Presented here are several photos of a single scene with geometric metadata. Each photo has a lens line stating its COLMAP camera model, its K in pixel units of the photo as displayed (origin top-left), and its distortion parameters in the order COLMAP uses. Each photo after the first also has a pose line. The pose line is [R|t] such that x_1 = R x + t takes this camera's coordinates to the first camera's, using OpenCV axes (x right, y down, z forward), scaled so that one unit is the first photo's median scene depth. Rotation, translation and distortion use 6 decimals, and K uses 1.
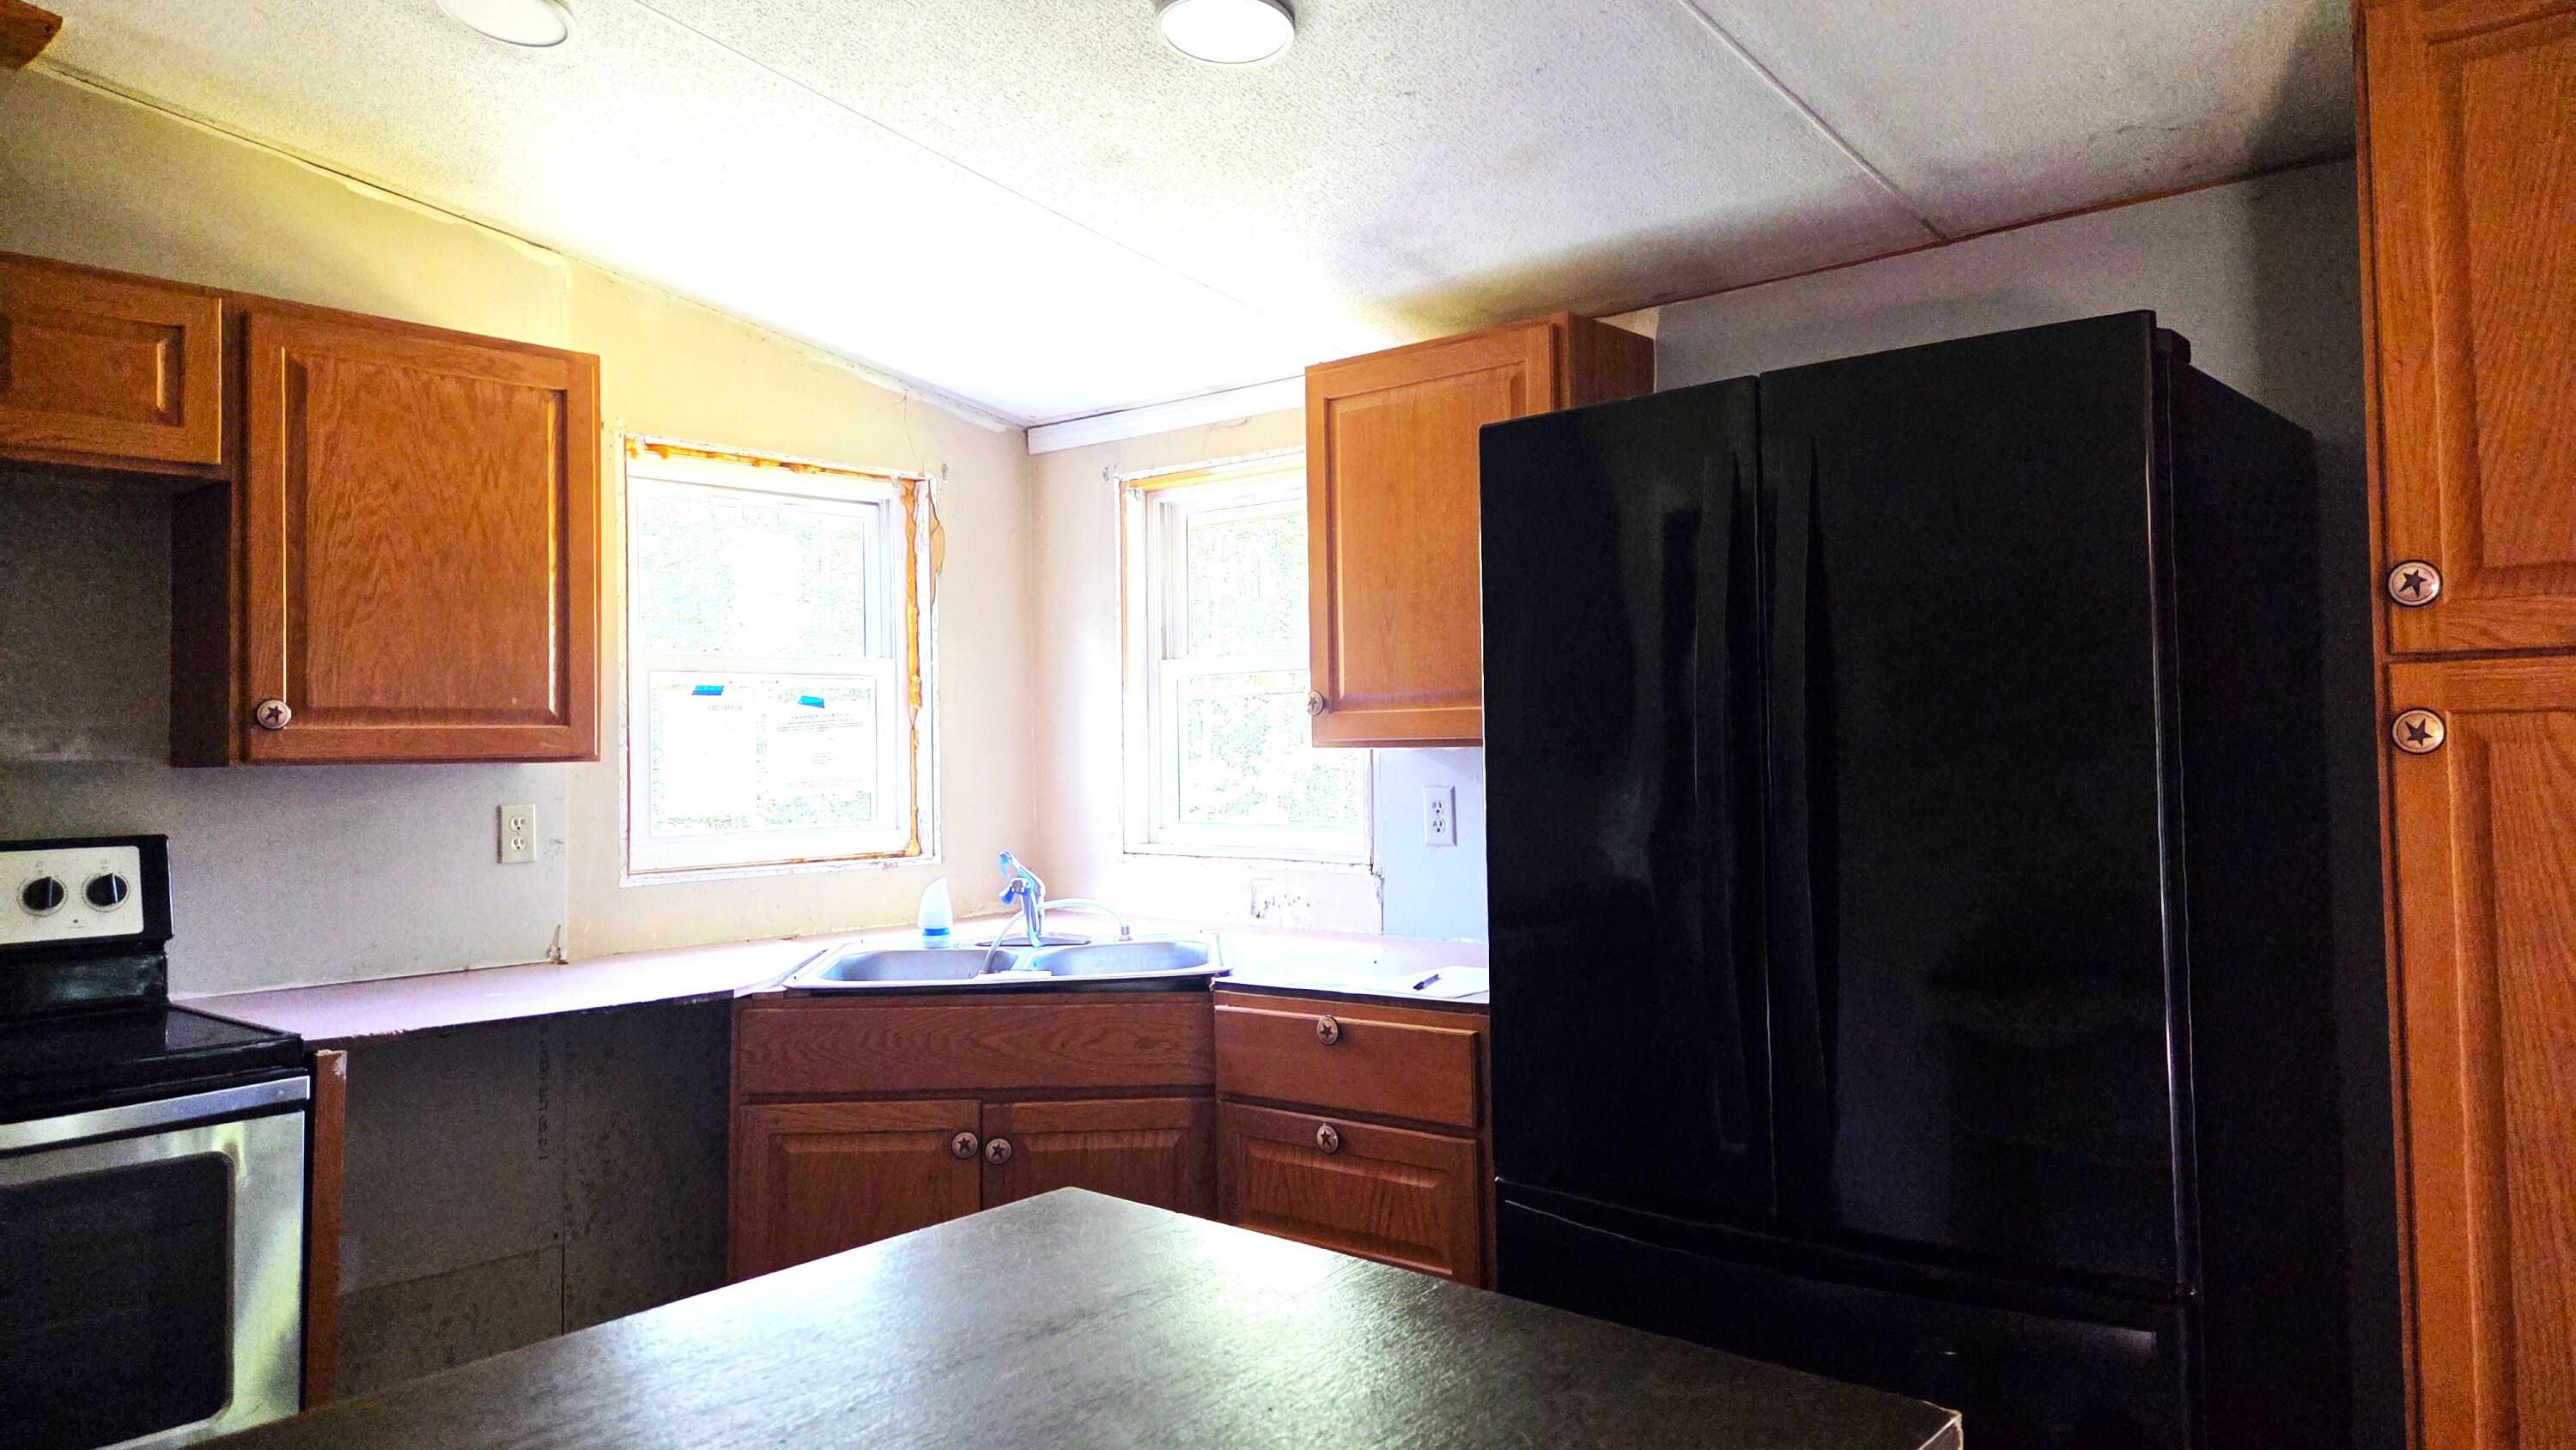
lens RADIAL K [[1700.5, 0, 1288.0], [0, 1700.5, 725.0], [0, 0, 1]] dist [0.029879, -0.000049]
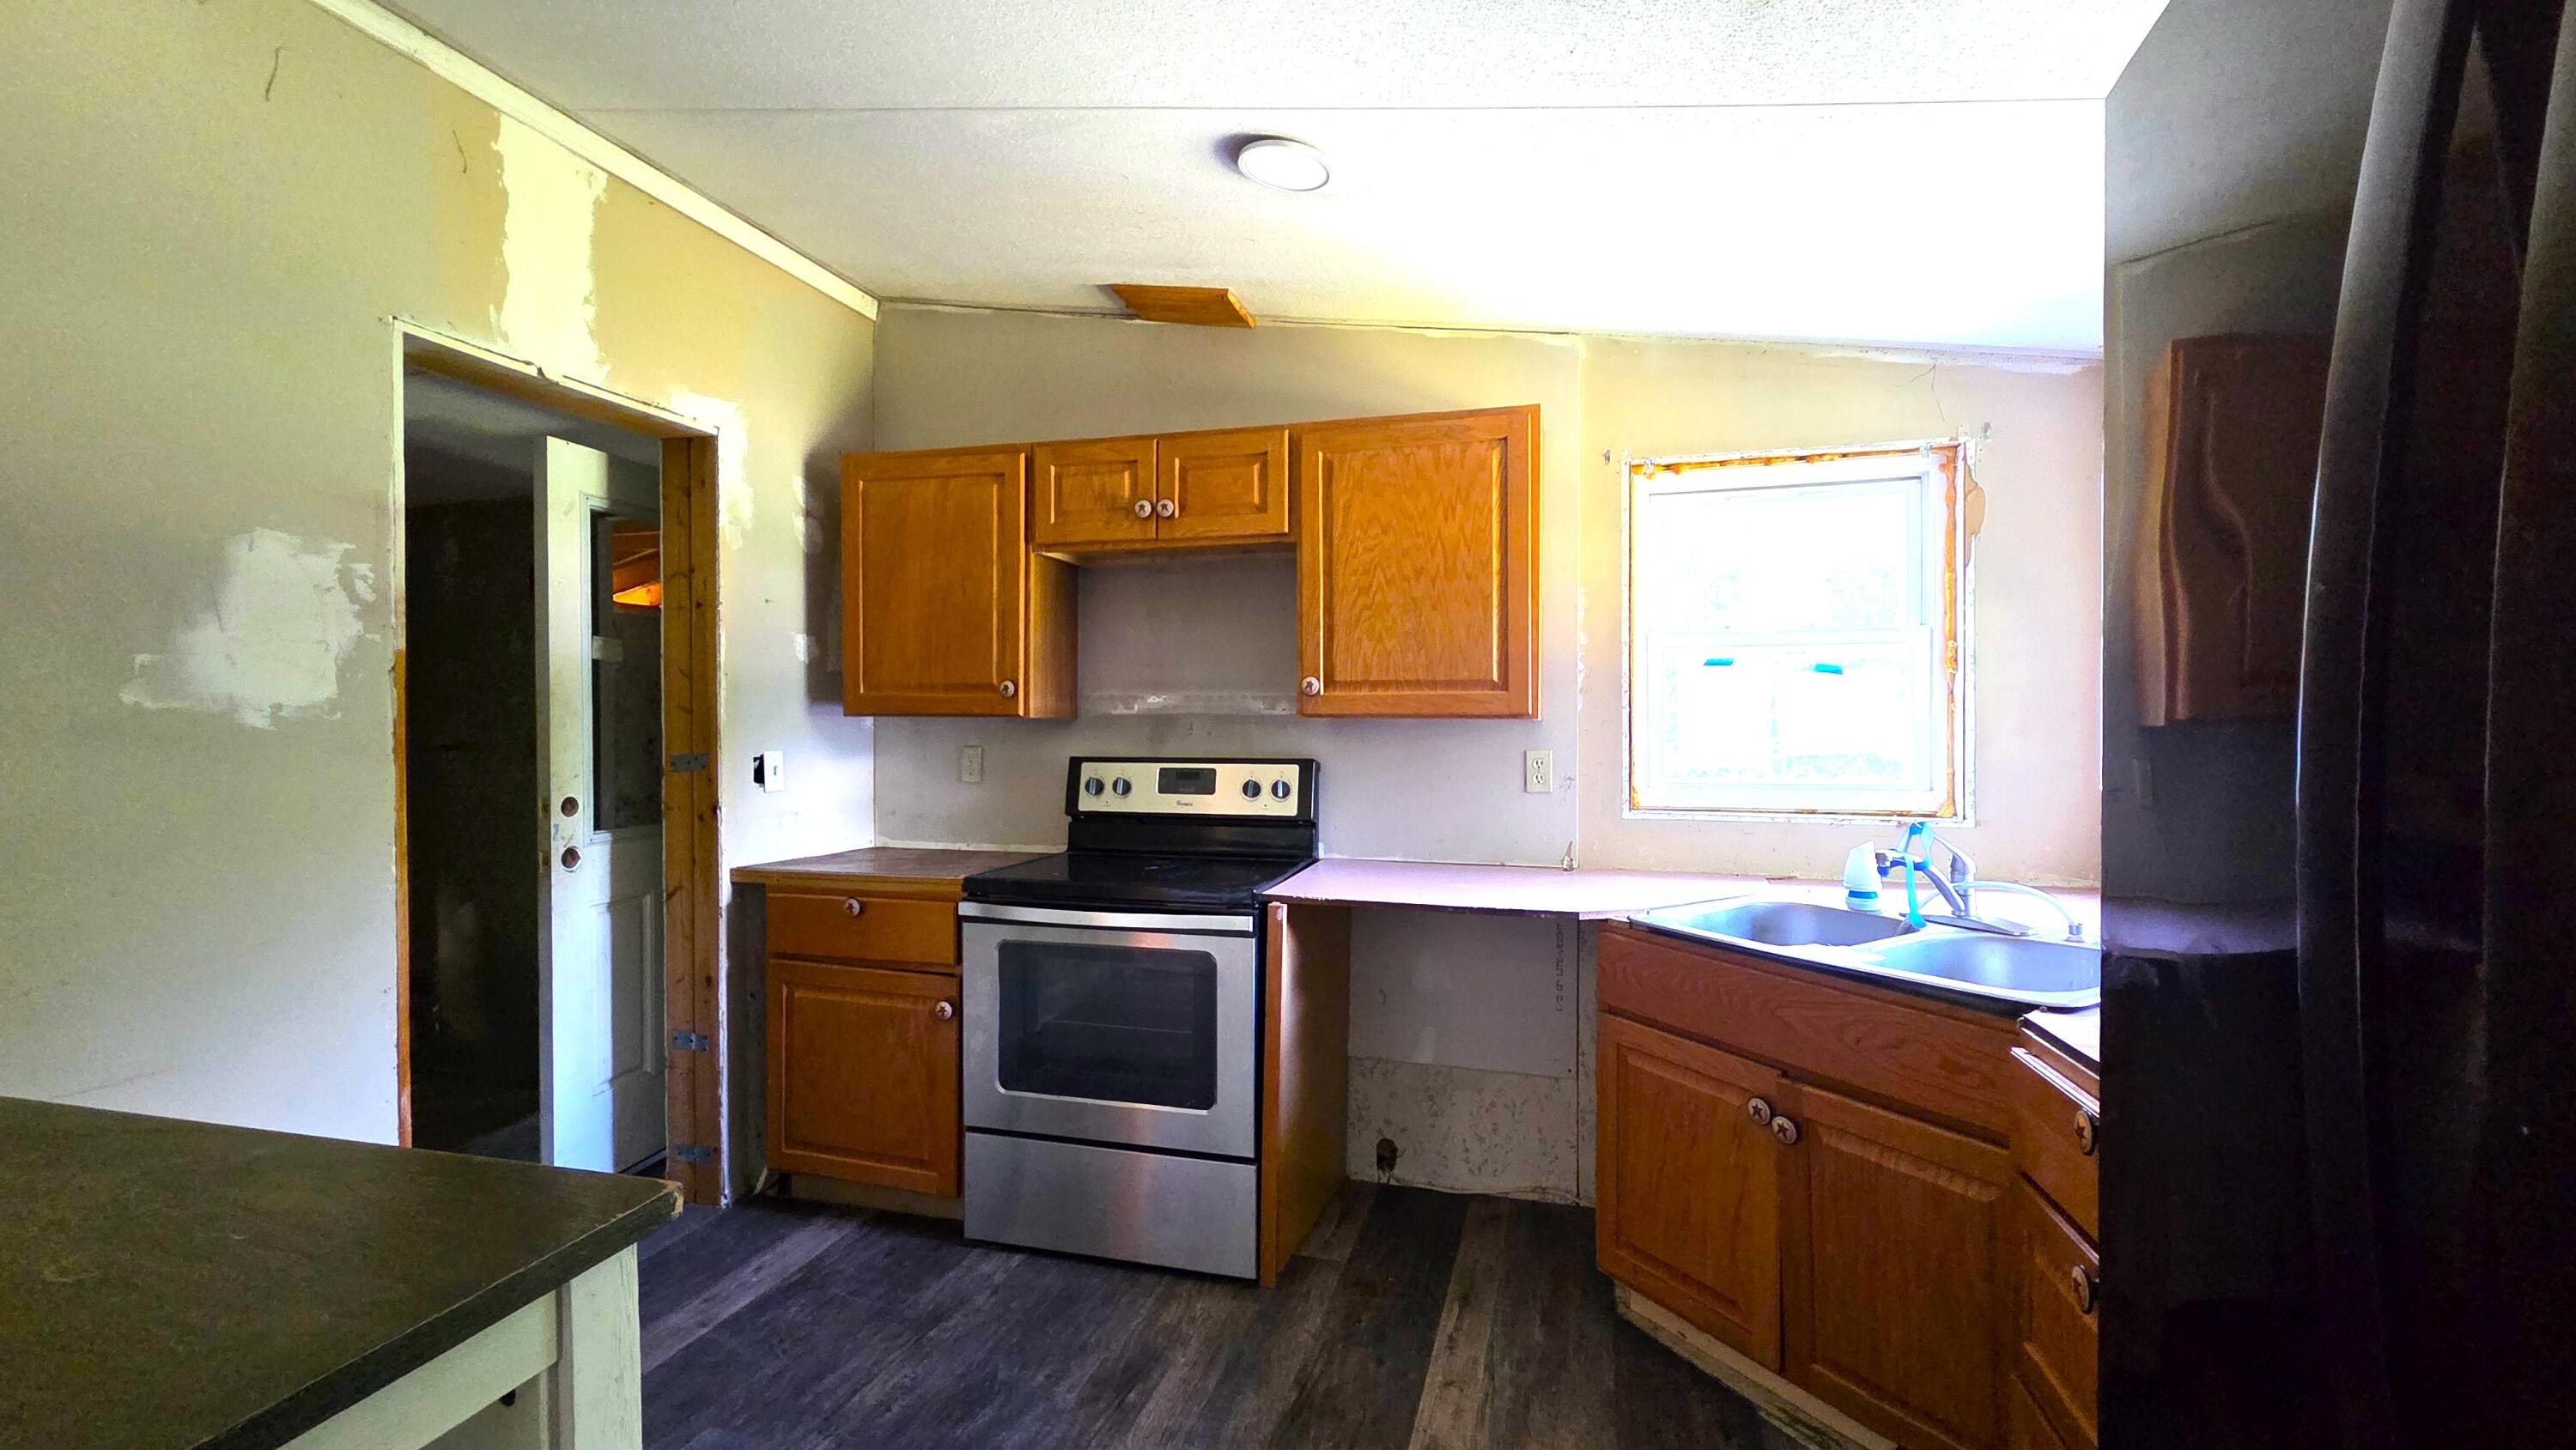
lens RADIAL K [[1061.8, 0, 1288.0], [0, 1061.8, 725.0], [0, 0, 1]] dist [0.007563, -0.000019]
pose [[0.422033, 0.017727, -0.906407, 0.254445], [0.005442, 0.999741, 0.022087, 0.007123], [0.906564, -0.014254, 0.421827, 0.502376]]
